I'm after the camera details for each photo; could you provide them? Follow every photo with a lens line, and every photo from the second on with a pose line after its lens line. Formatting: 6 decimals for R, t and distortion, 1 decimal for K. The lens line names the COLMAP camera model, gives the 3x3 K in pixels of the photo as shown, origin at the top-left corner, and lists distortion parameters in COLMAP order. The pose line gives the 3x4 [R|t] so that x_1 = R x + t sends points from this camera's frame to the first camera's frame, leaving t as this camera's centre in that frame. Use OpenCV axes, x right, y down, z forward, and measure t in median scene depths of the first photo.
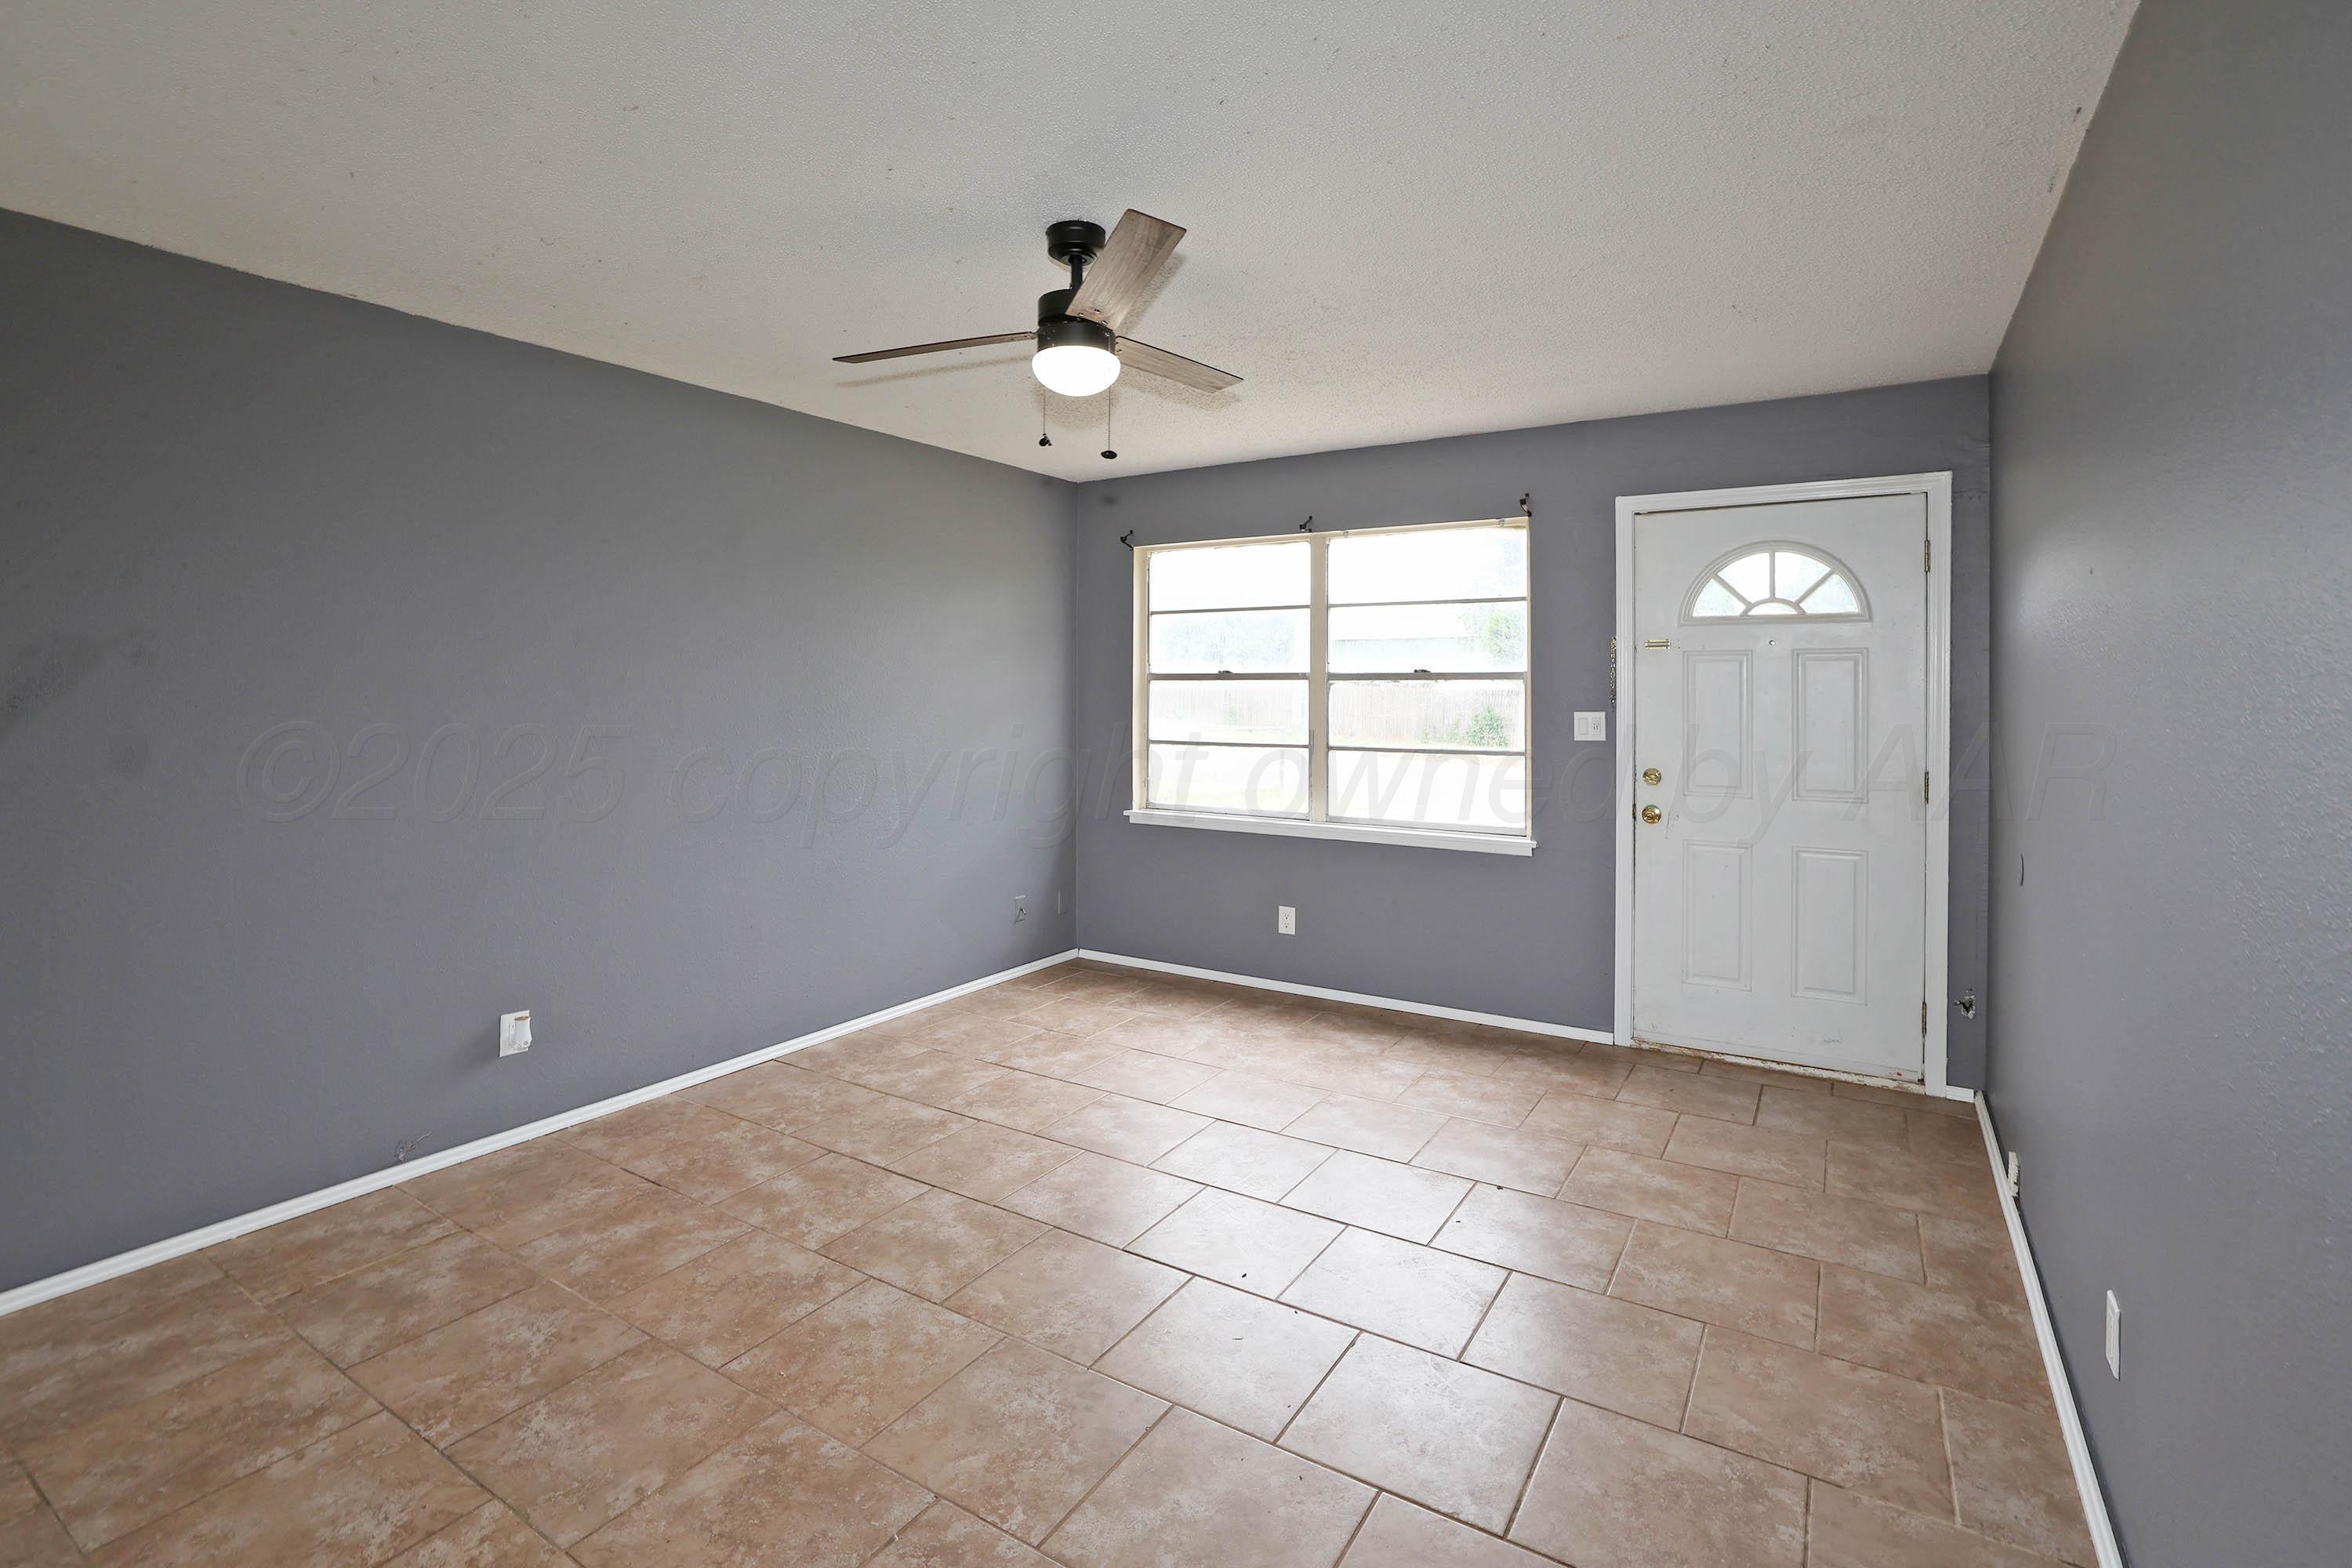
lens RADIAL K [[1051.4, 0, 1184.3], [0, 1051.4, 689.6], [0, 0, 1]] dist [-0.062548, 0.027701]
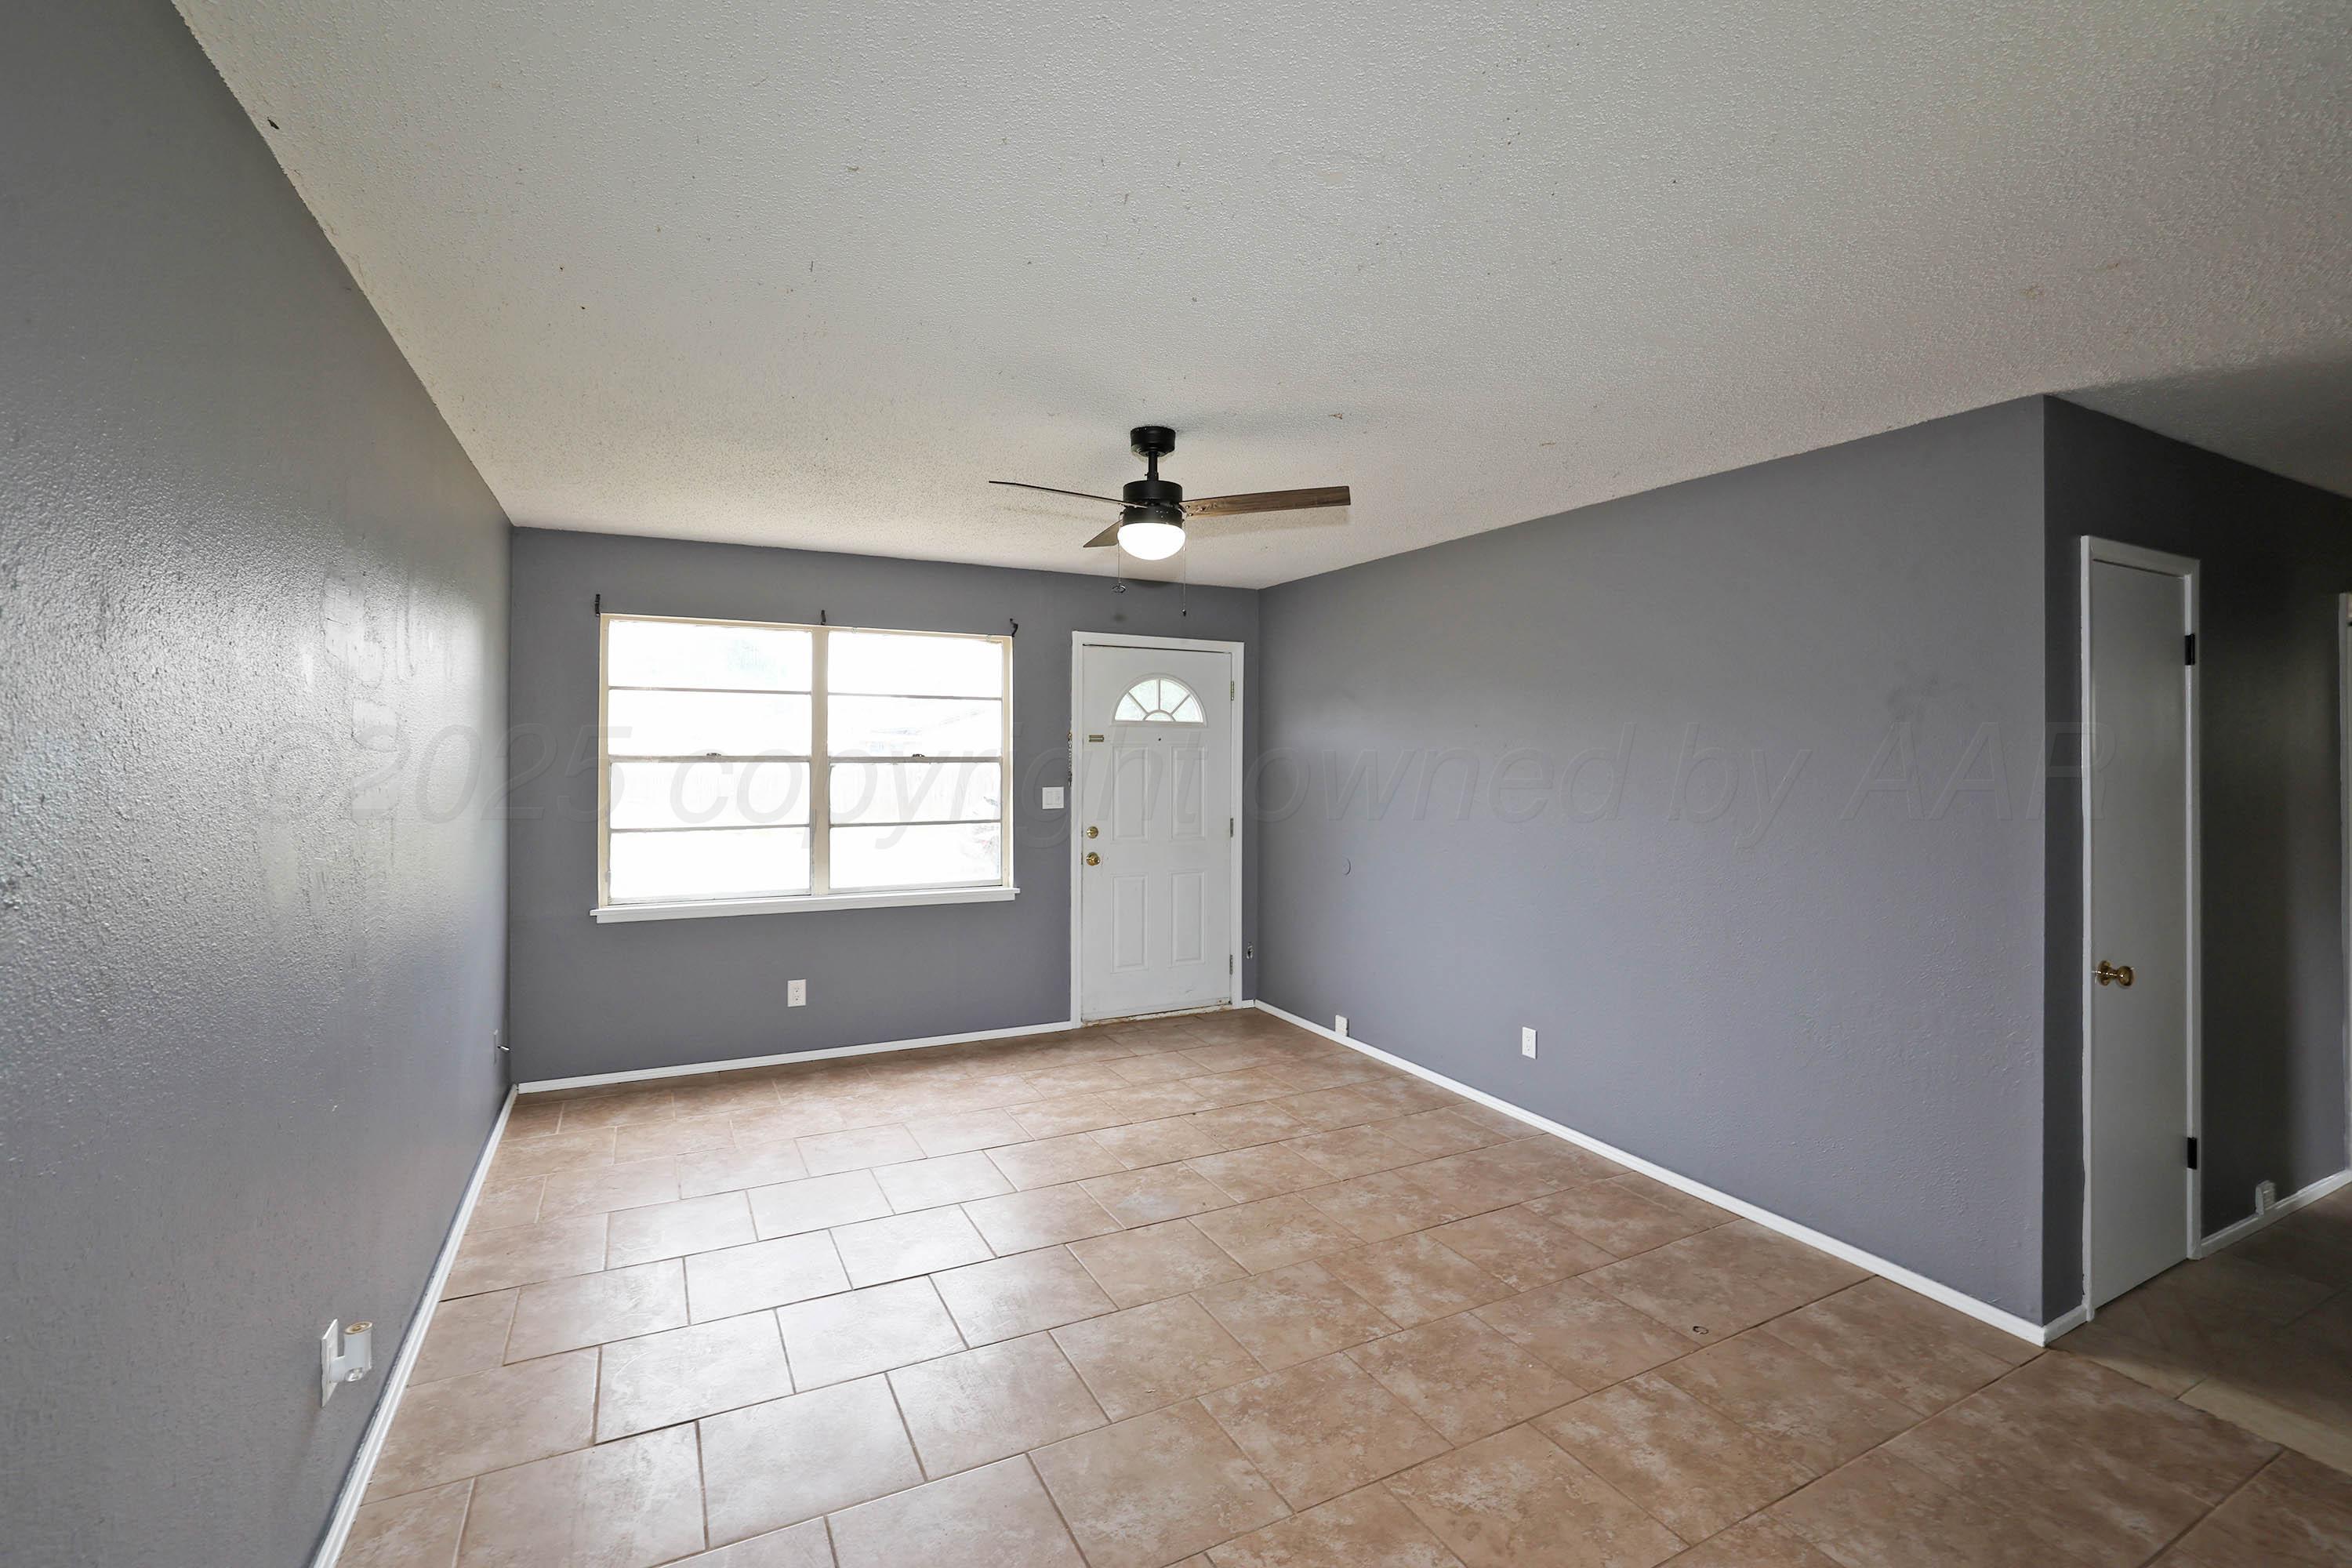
lens RADIAL K [[1027.8, 0, 1141.1], [0, 1027.8, 734.1], [0, 0, 1]] dist [-0.017616, 0.000539]
pose [[0.530574, 0.015001, 0.847506, -0.718948], [-0.004204, 0.999878, -0.015066, -0.028934], [-0.847628, 0.004430, 0.530572, 0.203933]]
